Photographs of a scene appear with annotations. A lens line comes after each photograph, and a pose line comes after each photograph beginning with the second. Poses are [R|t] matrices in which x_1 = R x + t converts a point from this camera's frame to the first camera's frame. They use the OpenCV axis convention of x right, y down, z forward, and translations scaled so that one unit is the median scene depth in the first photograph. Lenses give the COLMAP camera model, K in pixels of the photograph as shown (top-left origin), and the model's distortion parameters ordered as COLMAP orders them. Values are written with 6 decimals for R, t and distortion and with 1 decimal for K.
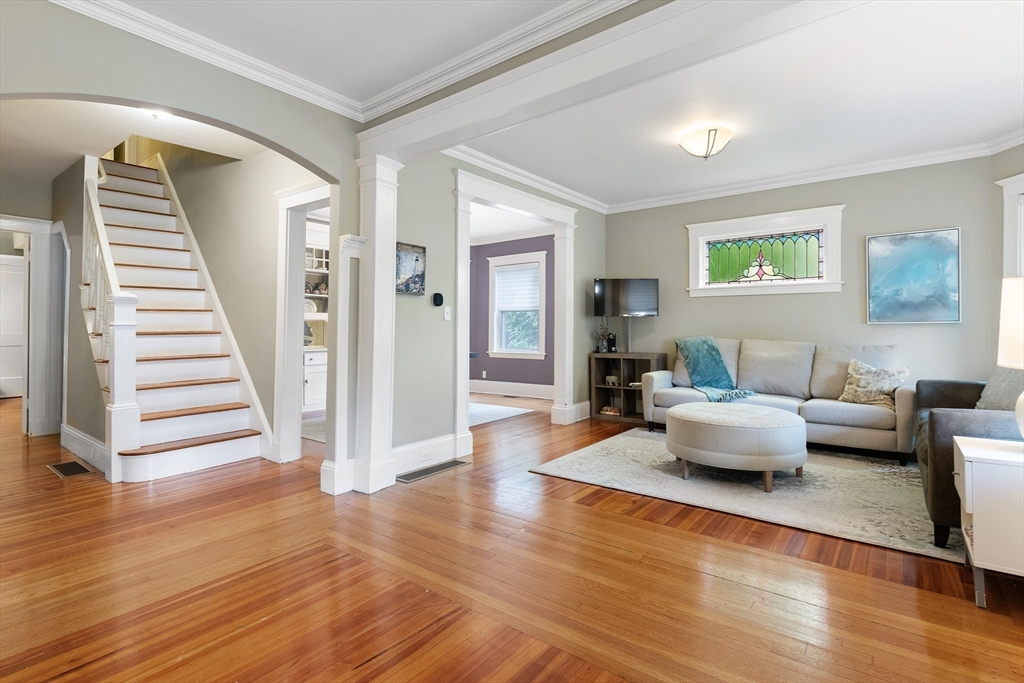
lens RADIAL K [[493.9, 0, 511.5], [0, 493.9, 333.2], [0, 0, 1]] dist [0.006705, -0.001997]
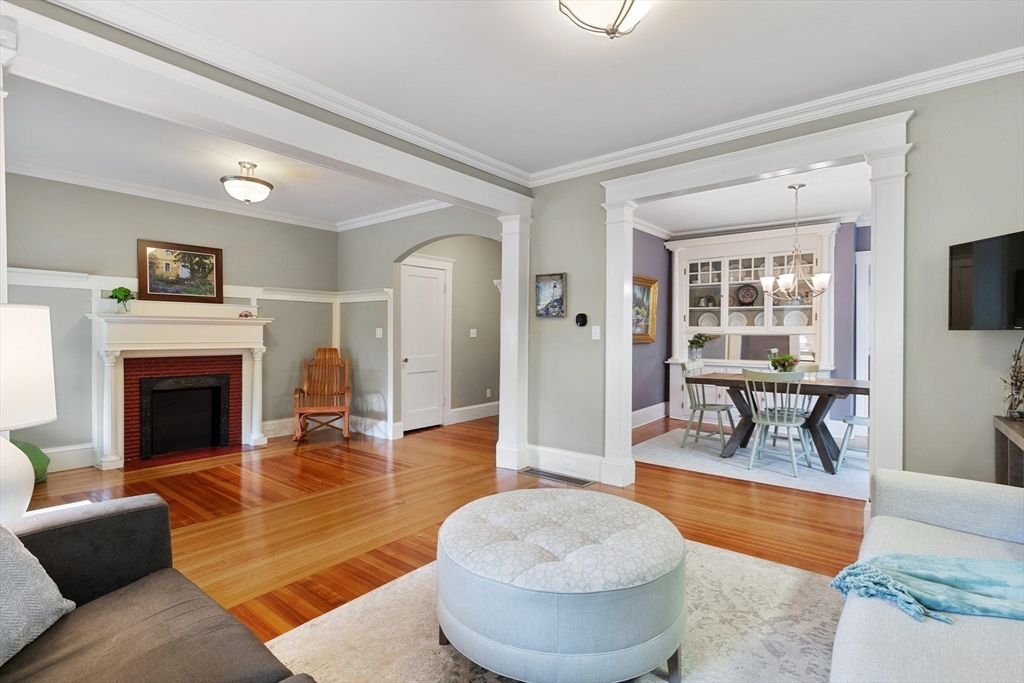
lens RADIAL K [[493.9, 0, 512.6], [0, 493.9, 335.4], [0, 0, 1]] dist [0.006705, -0.001997]
pose [[-0.020162, 0.009459, -0.999752, 1.316679], [-0.006184, 0.999935, 0.009586, -0.065648], [0.999778, 0.006375, -0.020102, 1.299484]]
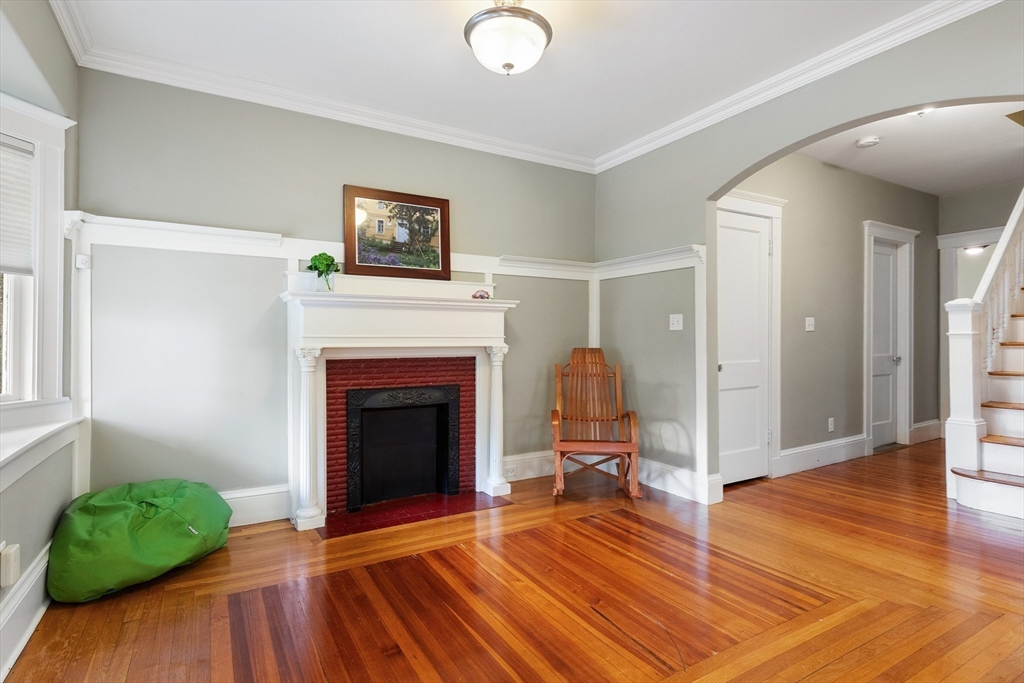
lens RADIAL K [[521.7, 0, 512.5], [0, 521.7, 336.5], [0, 0, 1]] dist [0.014276, -0.000363]
pose [[-0.364354, 0.002335, -0.931258, 0.600385], [0.002311, 0.999996, 0.001604, -0.017247], [0.931258, -0.001568, -0.364358, 0.763777]]
